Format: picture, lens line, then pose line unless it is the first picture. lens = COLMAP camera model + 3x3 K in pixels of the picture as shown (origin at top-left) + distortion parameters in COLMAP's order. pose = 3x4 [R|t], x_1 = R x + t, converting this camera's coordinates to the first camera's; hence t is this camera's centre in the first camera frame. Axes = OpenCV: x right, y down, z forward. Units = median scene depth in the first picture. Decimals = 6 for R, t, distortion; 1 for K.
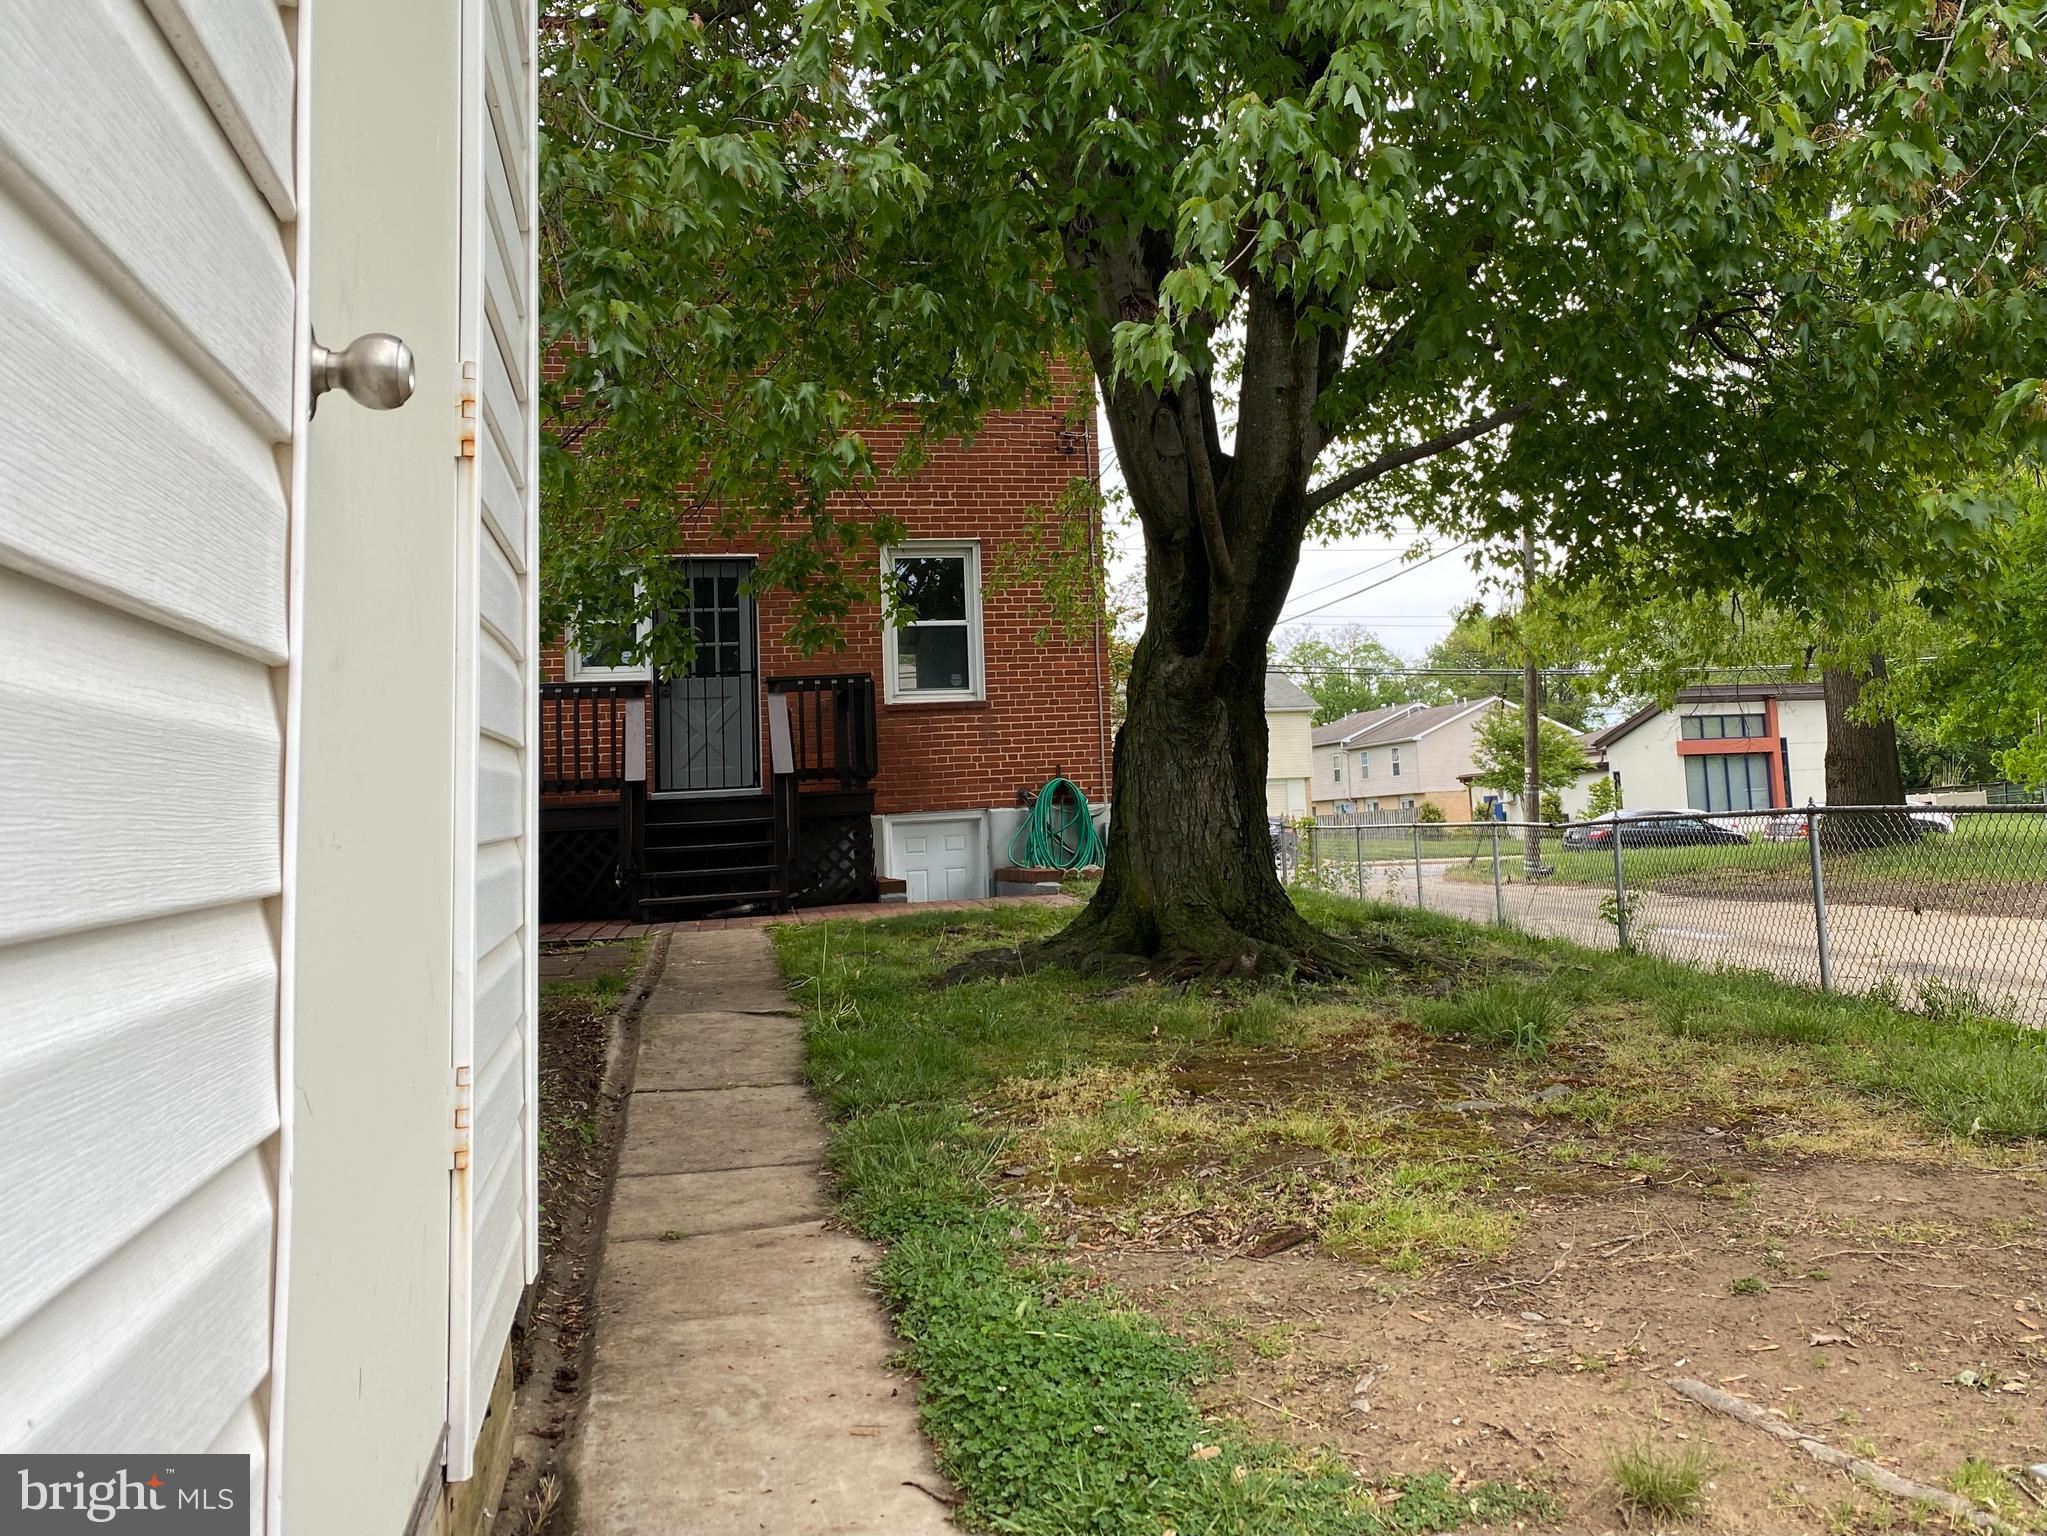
lens RADIAL K [[1569.5, 0, 1147.5], [0, 1569.5, 648.7], [0, 0, 1]] dist [0.011901, -0.021224]
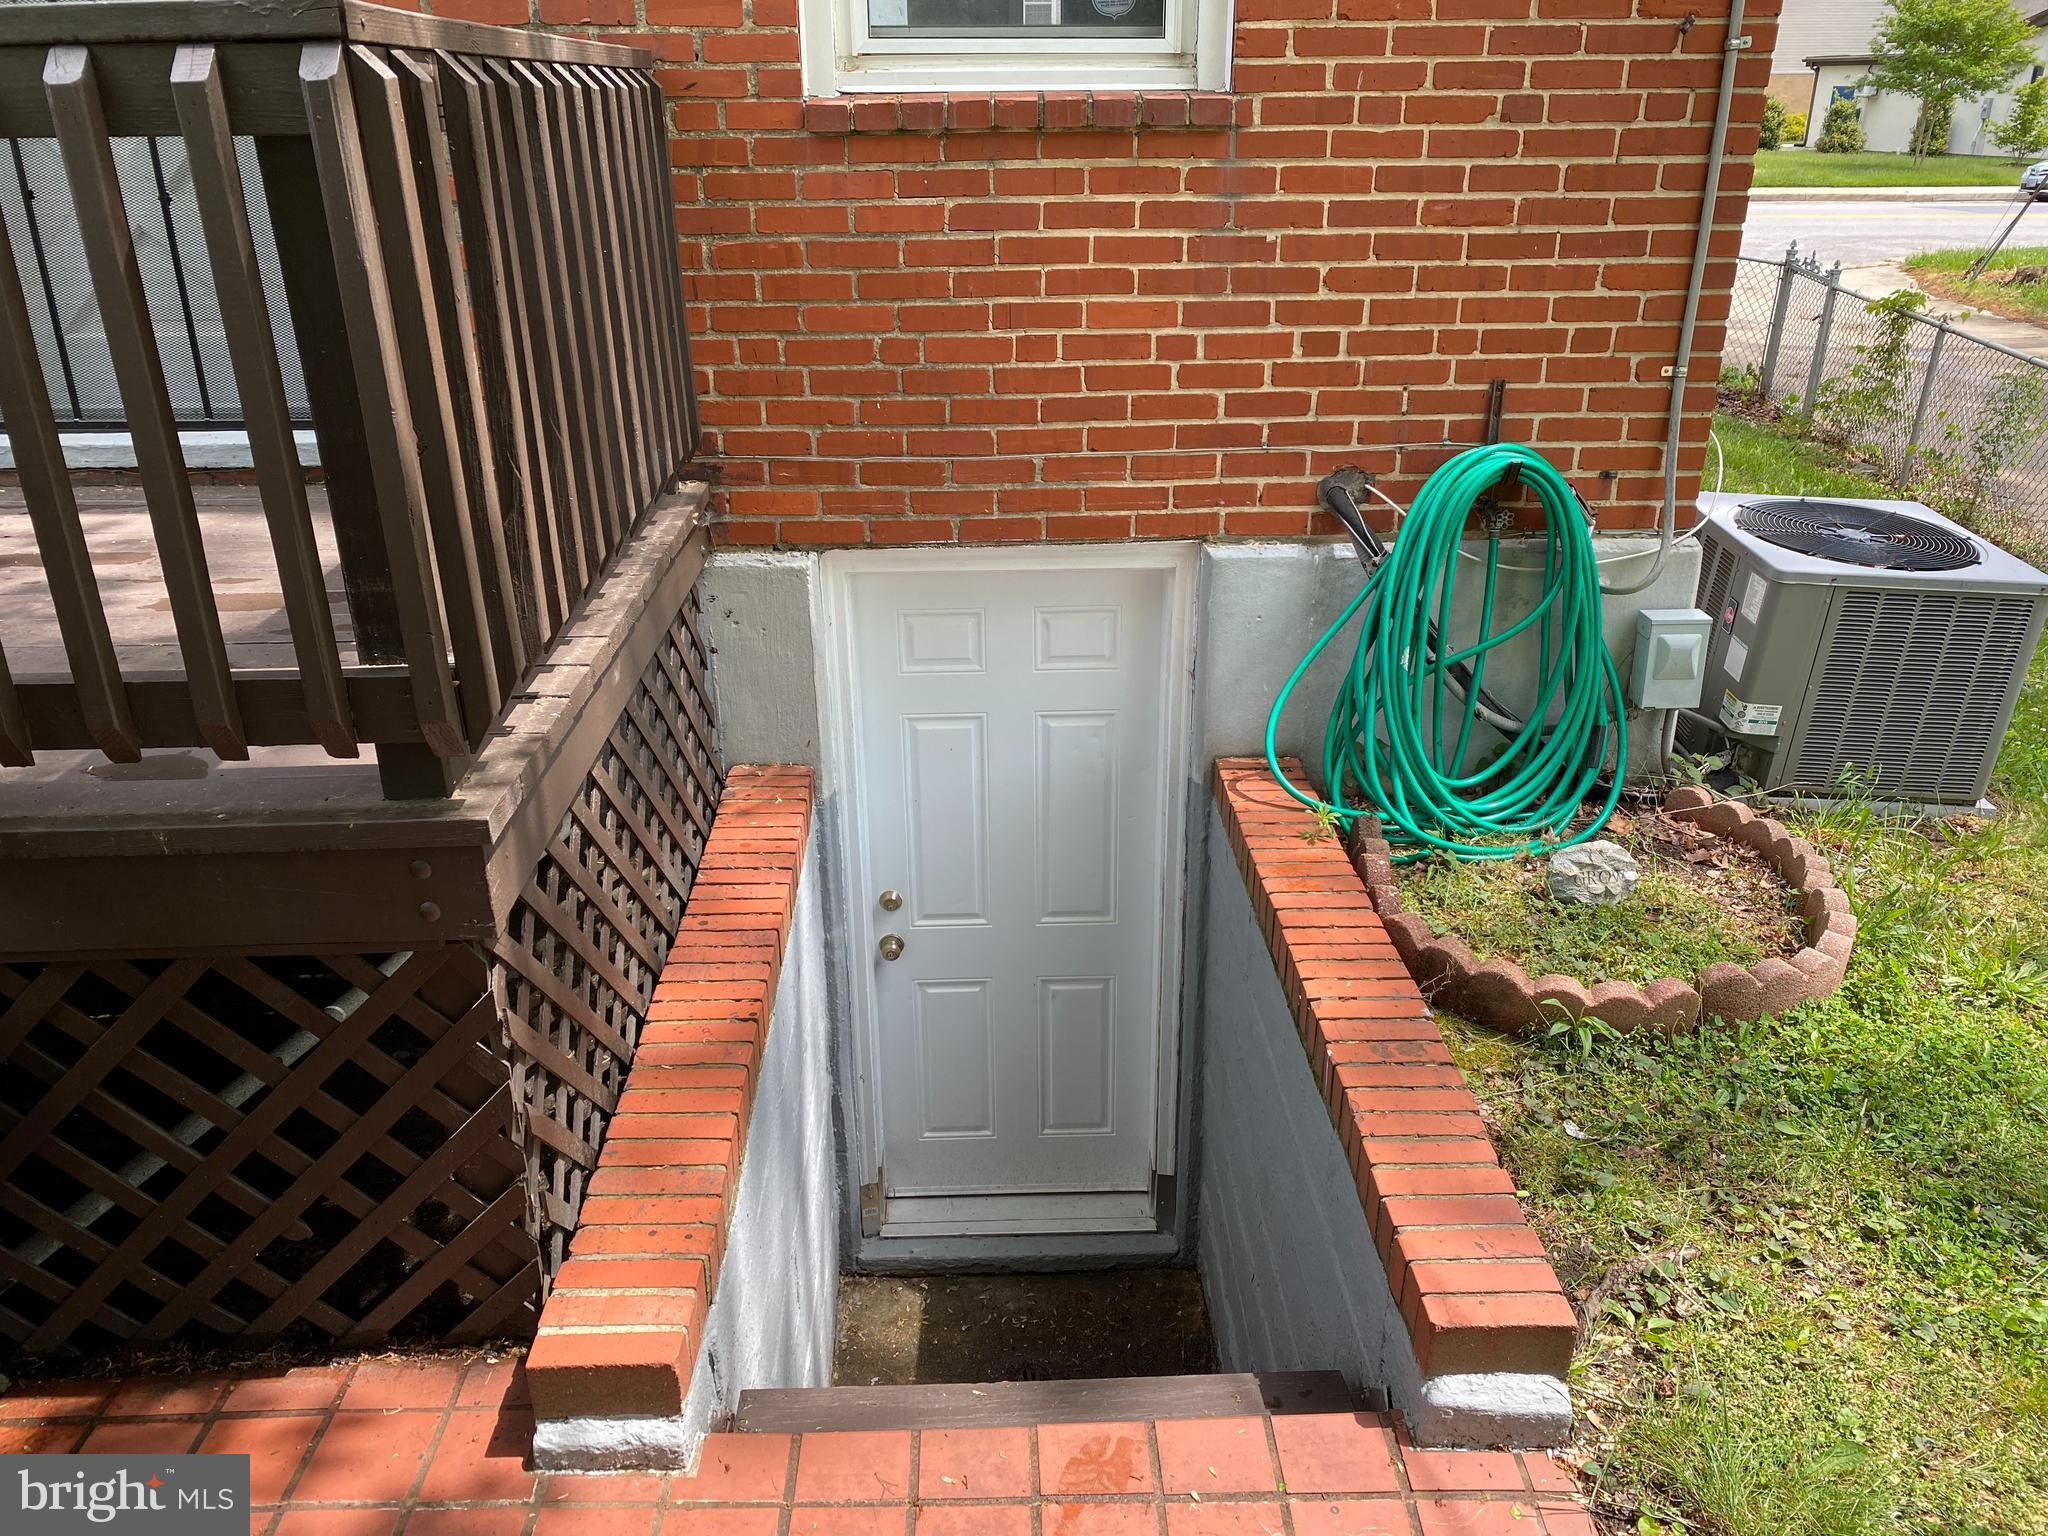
lens RADIAL K [[1570.2, 0, 1017.2], [0, 1570.2, 765.7], [0, 0, 1]] dist [0.011901, -0.021224]
pose [[0.969663, 0.138381, -0.201507, -0.072411], [-0.017120, 0.860757, 0.508727, 0.000397], [0.243847, -0.489844, 0.837014, 0.743729]]
